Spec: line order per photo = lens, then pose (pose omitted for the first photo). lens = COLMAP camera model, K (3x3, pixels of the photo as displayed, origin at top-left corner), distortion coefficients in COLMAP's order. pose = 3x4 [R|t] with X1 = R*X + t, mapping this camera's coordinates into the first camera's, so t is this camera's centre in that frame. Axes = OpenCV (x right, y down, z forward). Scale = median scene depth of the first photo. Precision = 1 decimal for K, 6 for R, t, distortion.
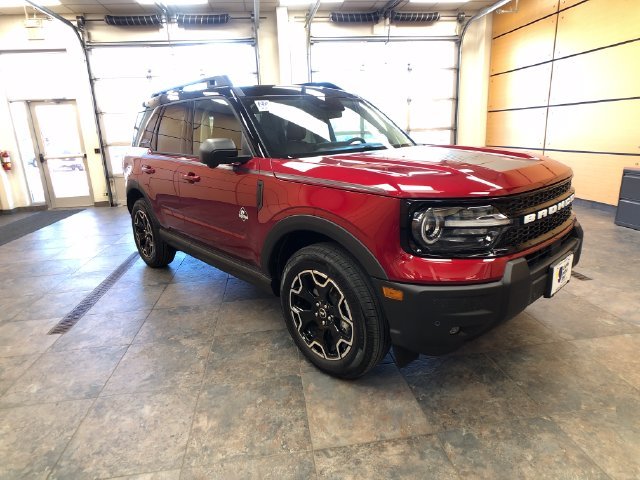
lens RADIAL K [[400.5, 0, 314.8], [0, 400.5, 232.8], [0, 0, 1]] dist [-0.028560, 0.016418]
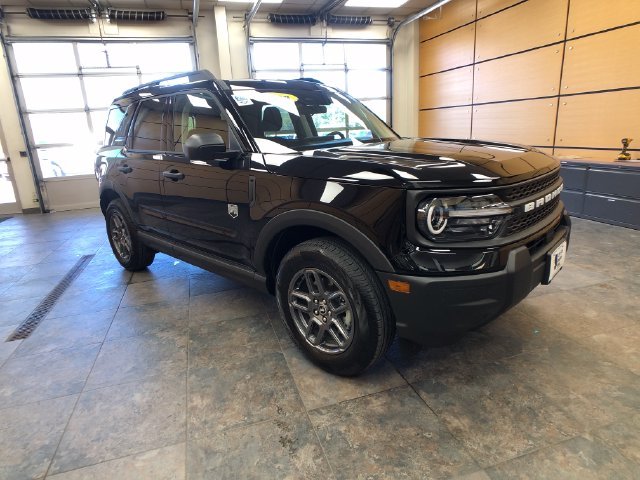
lens RADIAL K [[400.5, 0, 317.2], [0, 400.5, 233.6], [0, 0, 1]] dist [-0.028560, 0.016418]
pose [[0.985931, -0.050509, 0.159340, -0.079084], [0.050579, 0.998713, 0.003620, 0.032385], [-0.159318, 0.004490, 0.987217, -0.062070]]
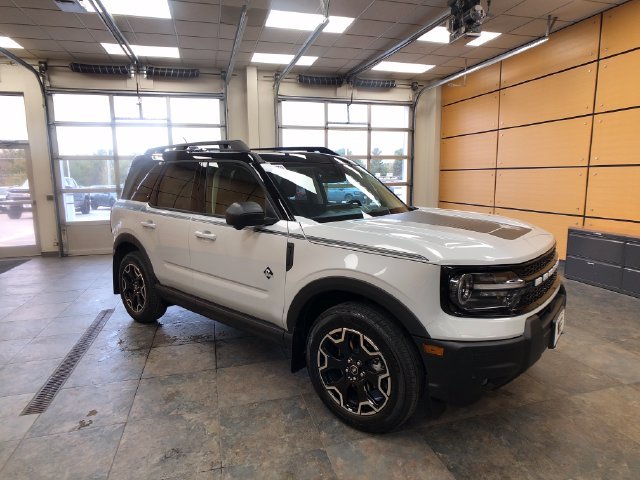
lens RADIAL K [[400.5, 0, 316.7], [0, 400.5, 230.4], [0, 0, 1]] dist [-0.028560, 0.016418]
pose [[0.989505, 0.012129, 0.143988, -0.162688], [0.004999, 0.993001, -0.118004, -0.045615], [-0.144411, 0.117485, 0.982519, -0.006927]]
